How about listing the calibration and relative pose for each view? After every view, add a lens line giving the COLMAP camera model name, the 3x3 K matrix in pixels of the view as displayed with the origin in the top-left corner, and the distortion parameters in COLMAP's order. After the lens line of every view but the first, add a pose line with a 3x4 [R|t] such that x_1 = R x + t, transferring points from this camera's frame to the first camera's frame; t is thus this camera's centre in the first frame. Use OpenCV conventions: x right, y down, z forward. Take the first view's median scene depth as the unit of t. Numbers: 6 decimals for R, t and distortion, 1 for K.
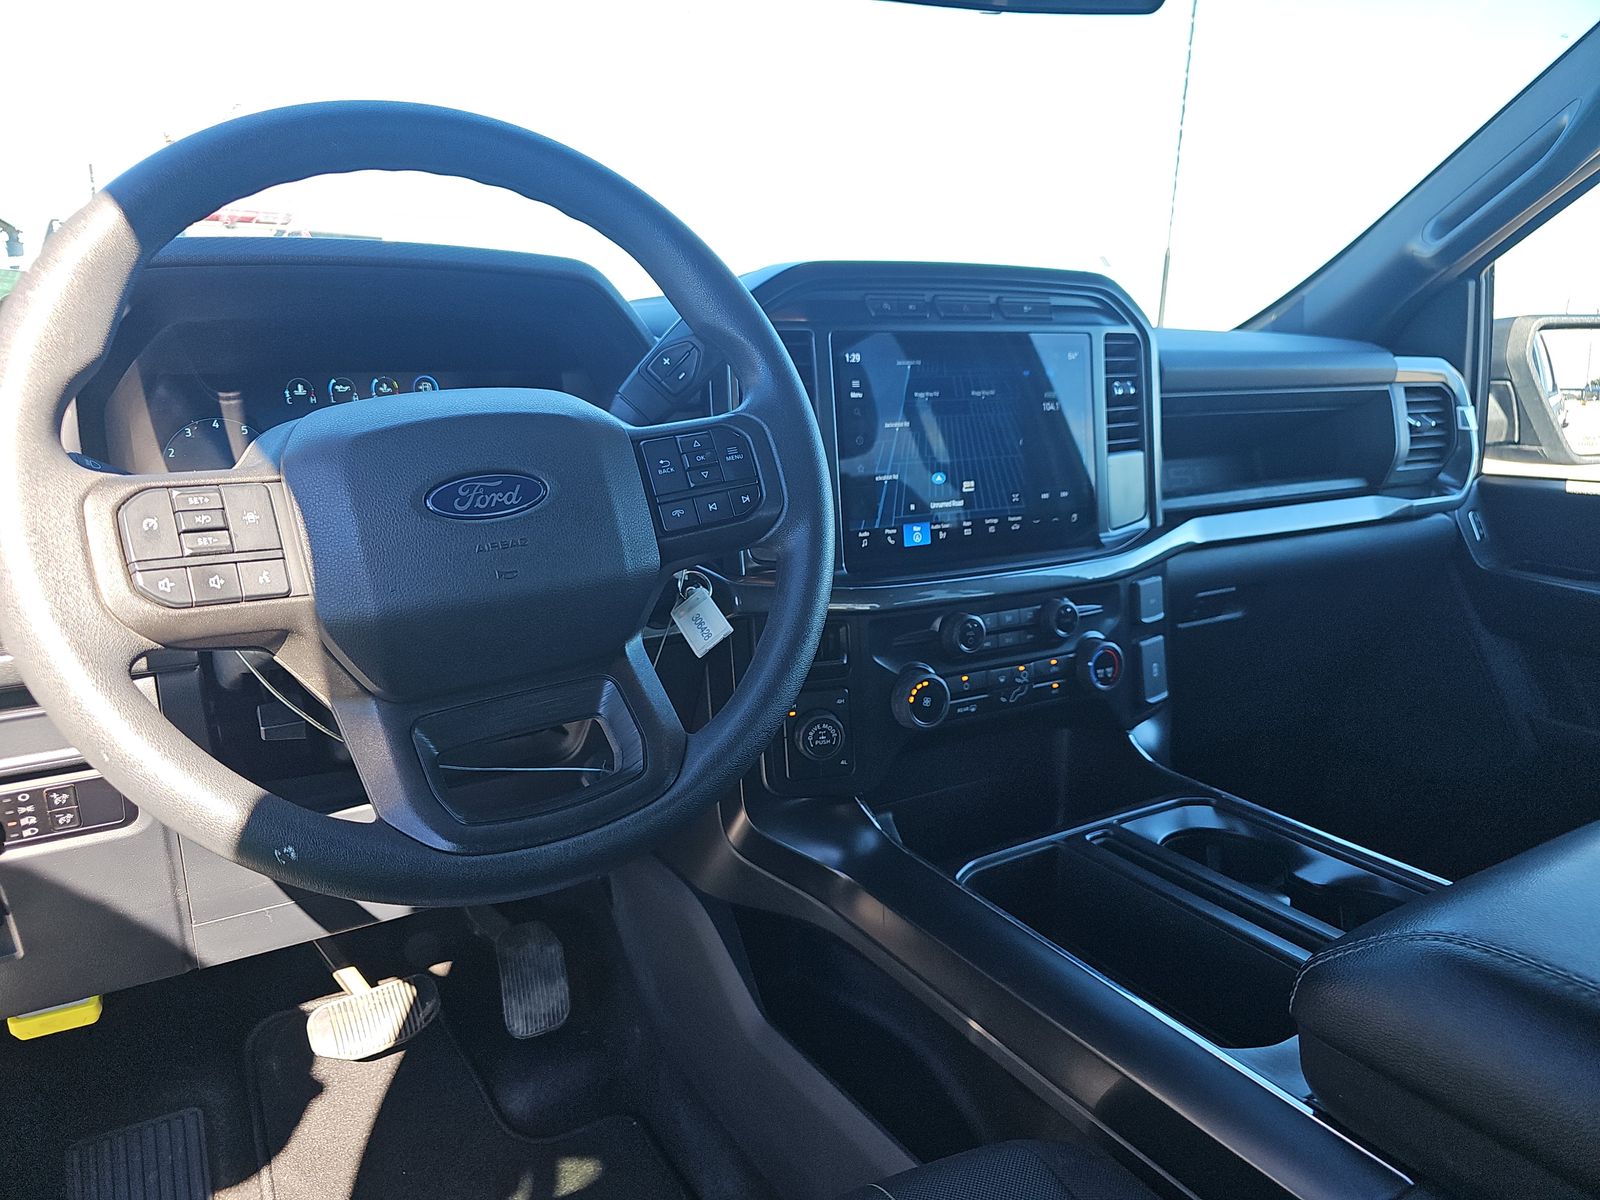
lens RADIAL K [[1075.5, 0, 788.8], [0, 1075.5, 605.5], [0, 0, 1]] dist [0.047852, -0.040424]
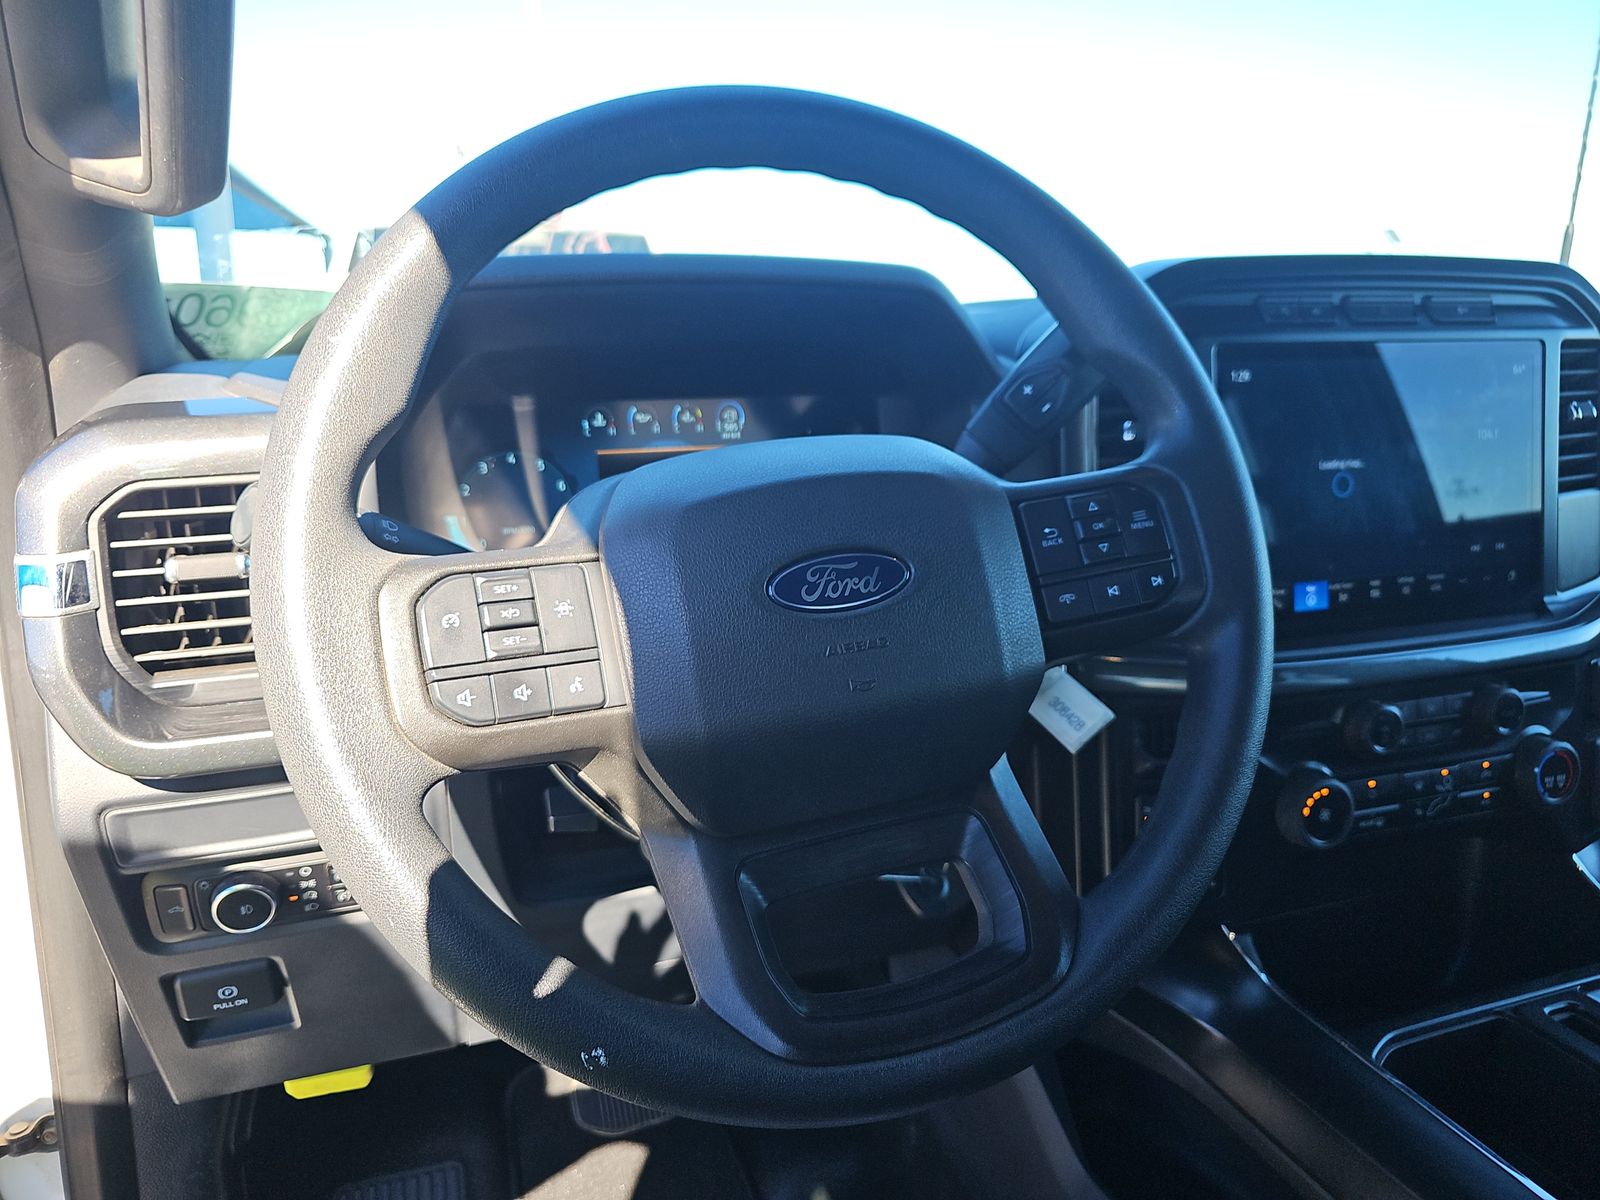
lens RADIAL K [[1097.0, 0, 800.0], [0, 1097.0, 600.0], [0, 0, 1]] dist [0.034628, -0.042444]
pose [[0.978612, 0.040145, -0.201757, -0.125473], [-0.039863, 0.999190, 0.005462, -0.077602], [0.201813, 0.002698, 0.979420, 0.186902]]
